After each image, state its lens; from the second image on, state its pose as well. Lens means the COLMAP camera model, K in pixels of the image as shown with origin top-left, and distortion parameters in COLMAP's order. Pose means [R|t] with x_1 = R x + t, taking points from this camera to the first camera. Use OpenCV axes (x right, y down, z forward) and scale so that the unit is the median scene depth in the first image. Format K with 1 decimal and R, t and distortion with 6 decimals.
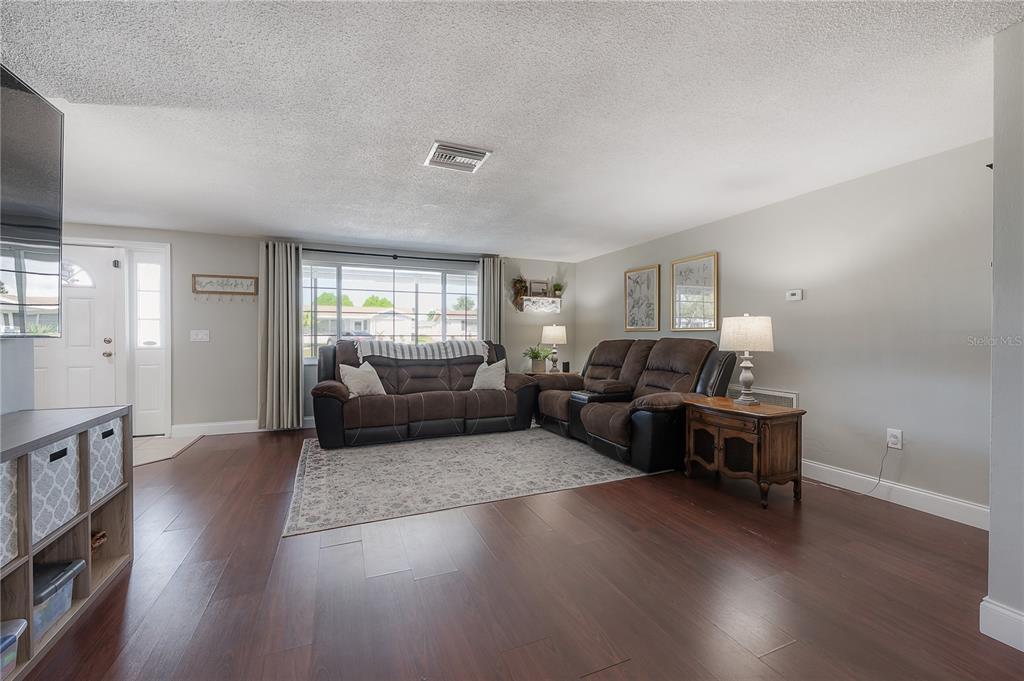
lens RADIAL K [[409.1, 0, 513.1], [0, 409.1, 333.5], [0, 0, 1]] dist [-0.001793, -0.000083]
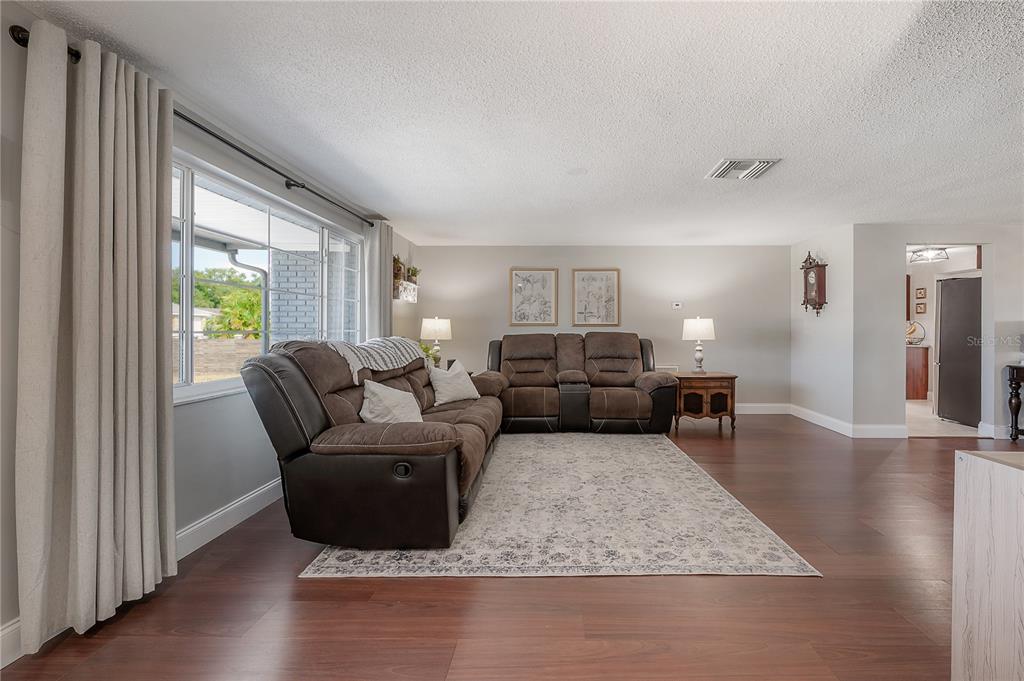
lens RADIAL K [[429.7, 0, 514.2], [0, 429.7, 324.5], [0, 0, 1]] dist [-0.000352, -0.000013]
pose [[0.429518, 0.005530, 0.903042, -1.004939], [-0.005416, 0.999979, -0.003547, -0.006259], [-0.903042, -0.003367, 0.429538, 0.736983]]
